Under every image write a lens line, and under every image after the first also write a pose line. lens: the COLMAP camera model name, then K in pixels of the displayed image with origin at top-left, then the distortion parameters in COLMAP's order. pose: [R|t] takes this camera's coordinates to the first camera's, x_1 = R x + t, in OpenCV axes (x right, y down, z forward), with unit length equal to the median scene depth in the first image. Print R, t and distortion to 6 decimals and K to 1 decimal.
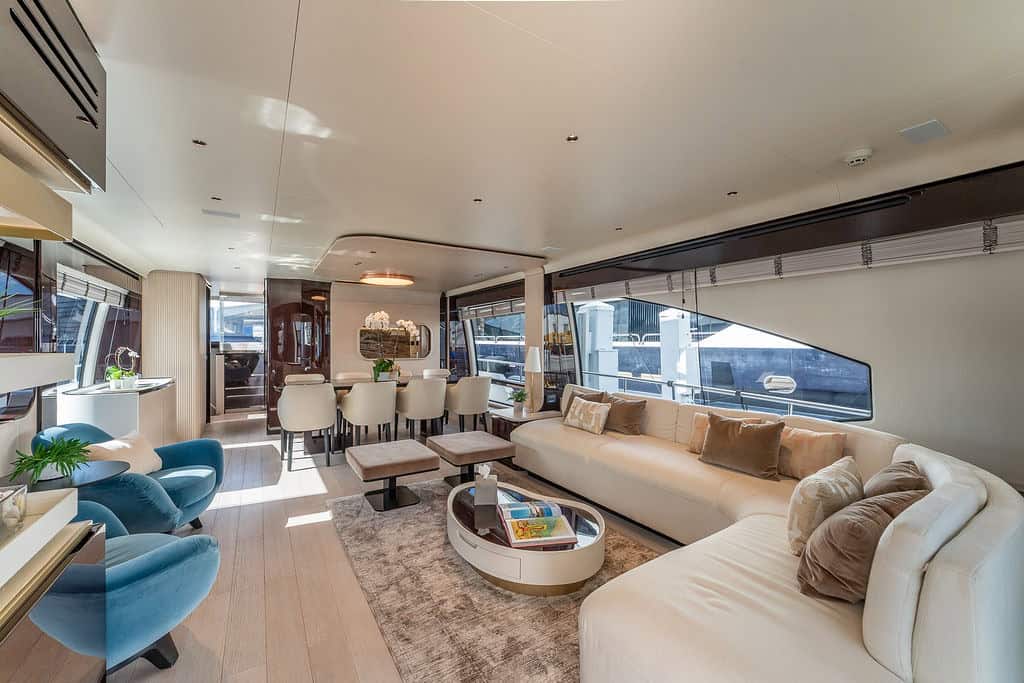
lens RADIAL K [[416.4, 0, 519.4], [0, 416.4, 339.1], [0, 0, 1]] dist [-0.000193, 0.000061]
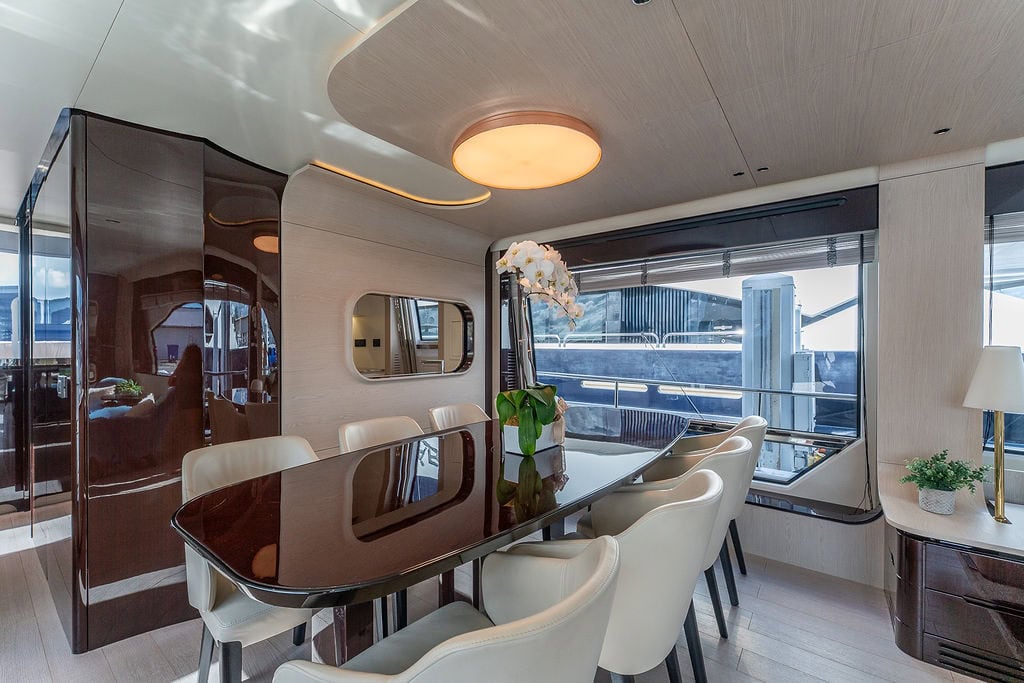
lens RADIAL K [[416.4, 0, 485.9], [0, 416.4, 345.2], [0, 0, 1]] dist [-0.000193, 0.000061]
pose [[0.942116, -0.005458, 0.335243, -0.444193], [0.002346, 0.999950, 0.009688, 0.002856], [-0.335279, -0.008341, 0.942082, 0.702675]]
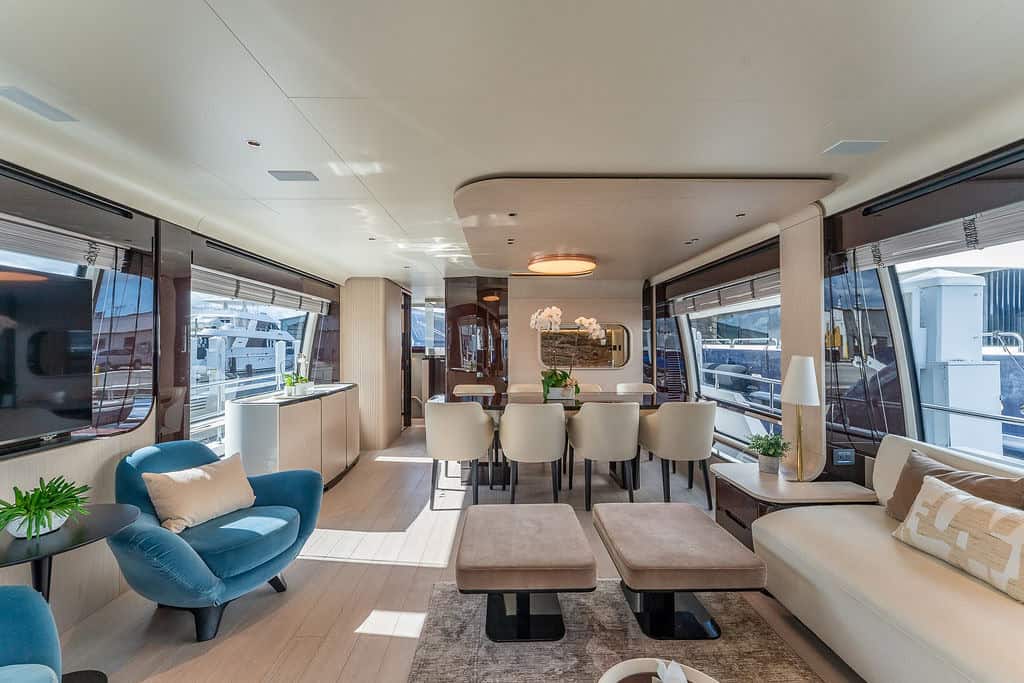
lens RADIAL K [[416.4, 0, 507.6], [0, 416.4, 336.6], [0, 0, 1]] dist [-0.000193, 0.000061]
pose [[0.848696, -0.012788, -0.528726, -0.002483], [0.004554, 0.999847, -0.016873, 0.000451], [0.528861, 0.011912, 0.848625, 0.314354]]
